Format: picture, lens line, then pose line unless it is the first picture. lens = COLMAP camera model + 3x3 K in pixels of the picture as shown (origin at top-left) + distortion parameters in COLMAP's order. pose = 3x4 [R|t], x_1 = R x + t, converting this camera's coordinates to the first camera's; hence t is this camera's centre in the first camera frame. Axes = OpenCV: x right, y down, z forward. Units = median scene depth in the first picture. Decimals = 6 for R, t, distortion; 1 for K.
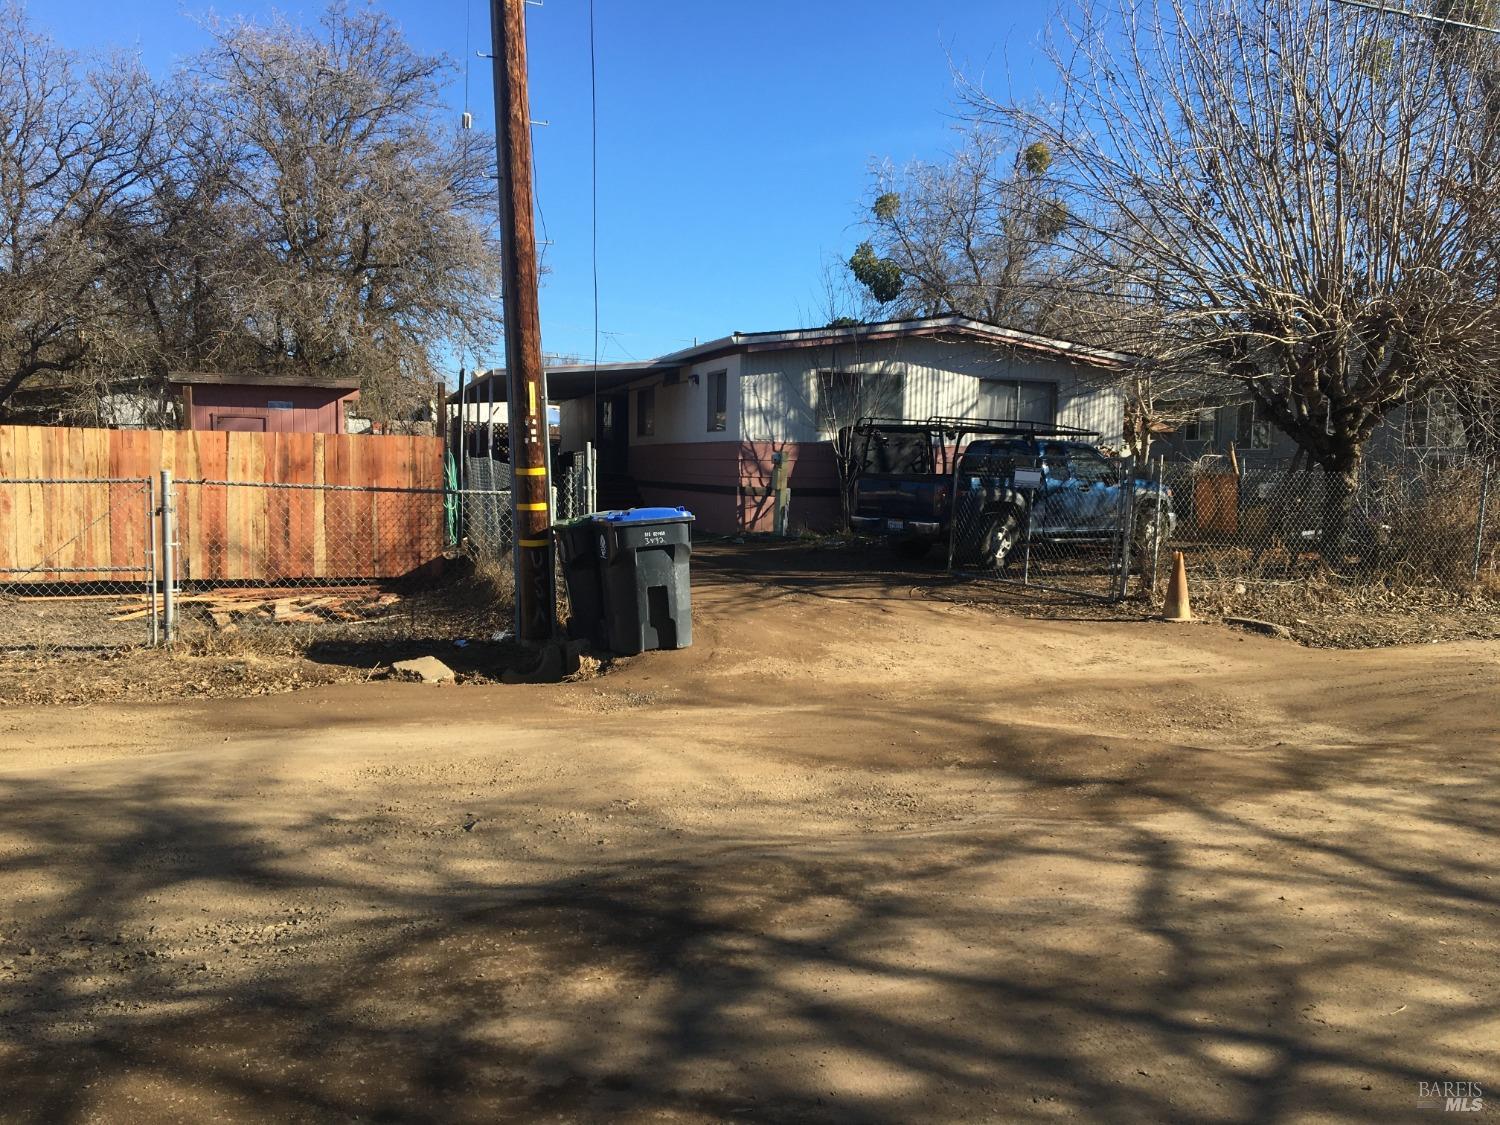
lens RADIAL K [[1260.2, 0, 750.0], [0, 1260.2, 562.5], [0, 0, 1]] dist [0.111223, -0.120777]
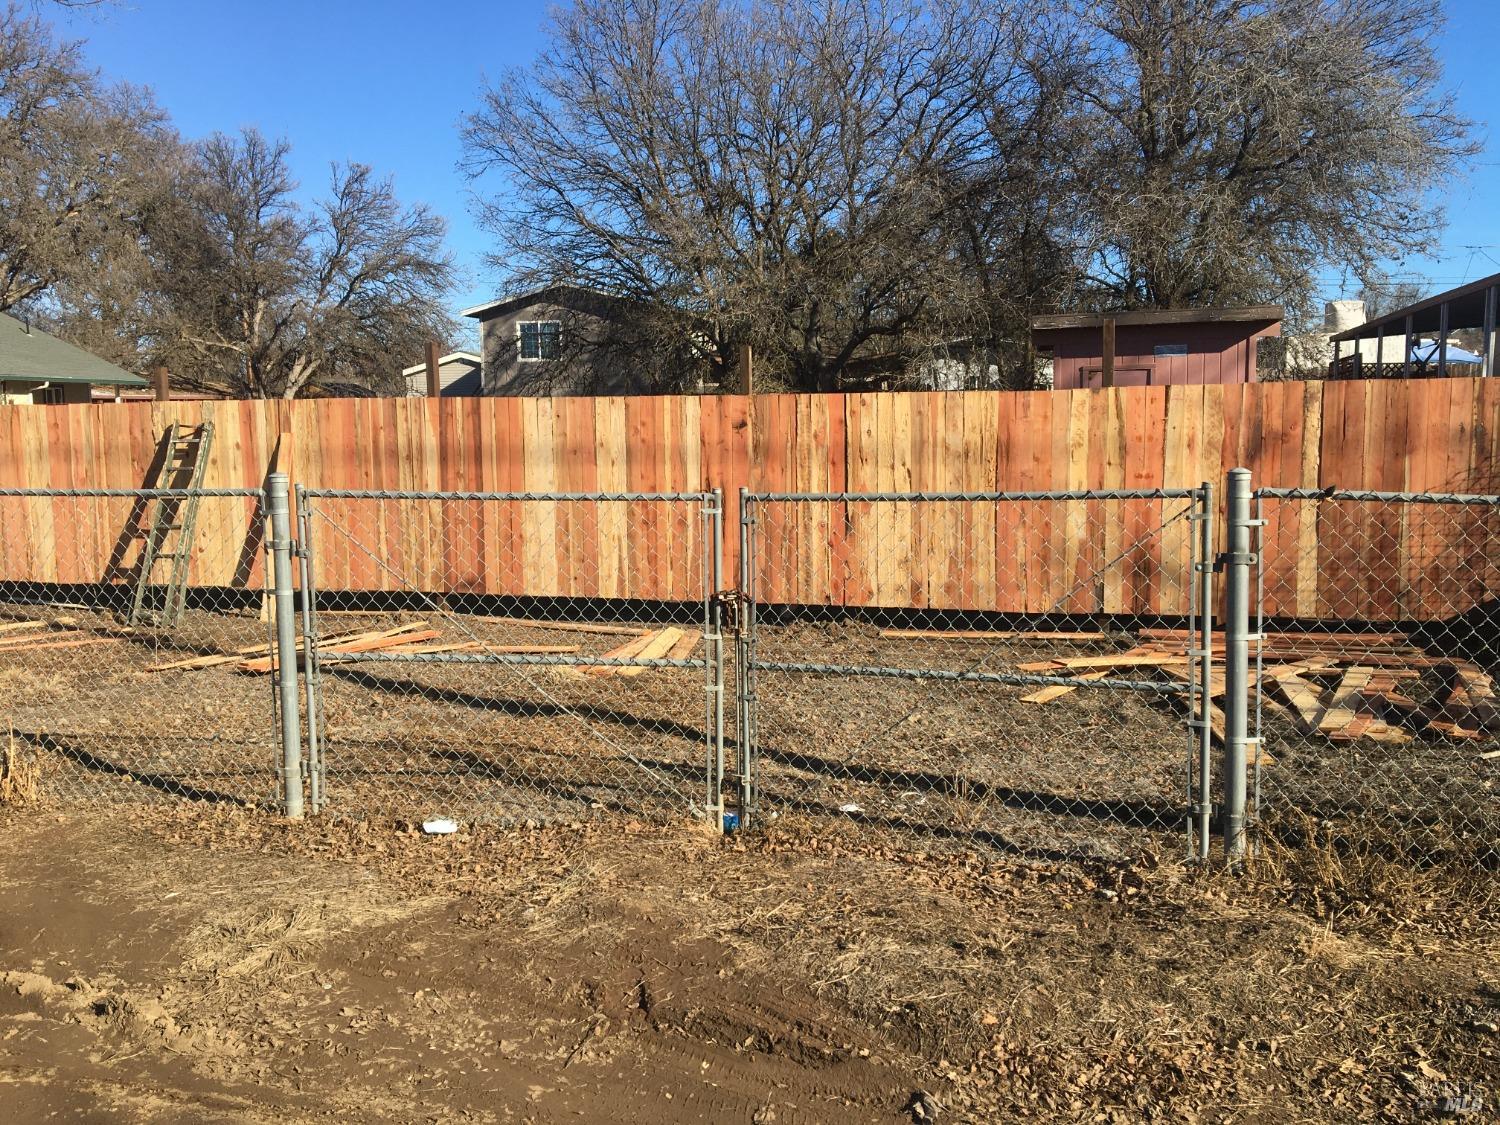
lens RADIAL K [[1260.2, 0, 750.0], [0, 1260.2, 562.5], [0, 0, 1]] dist [0.111223, -0.120777]
pose [[0.837563, 0.031617, -0.545425, -0.179140], [-0.013833, 0.999231, 0.036682, -0.026904], [0.546165, -0.023179, 0.837357, 0.272560]]
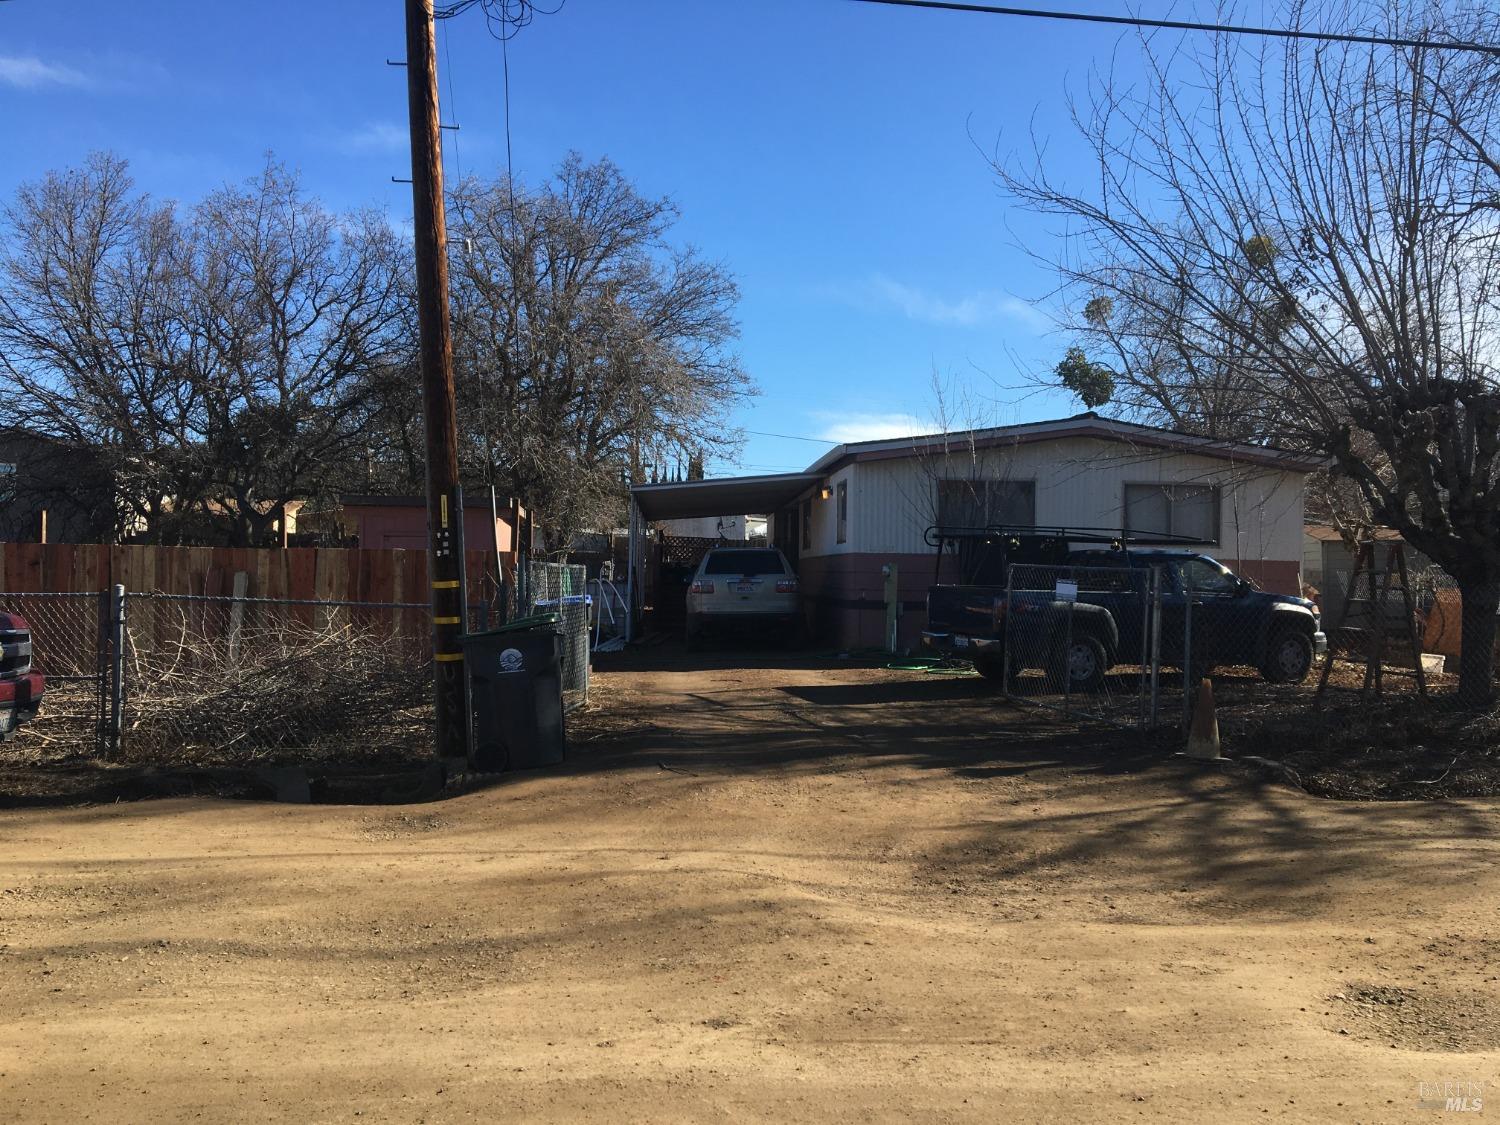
lens RADIAL K [[1260.2, 0, 750.0], [0, 1260.2, 562.5], [0, 0, 1]] dist [0.111223, -0.120777]
pose [[0.970057, -0.005130, -0.242822, 0.149323], [-0.016761, 0.995979, -0.088001, -0.003229], [0.242297, 0.089436, 0.966071, 0.054136]]
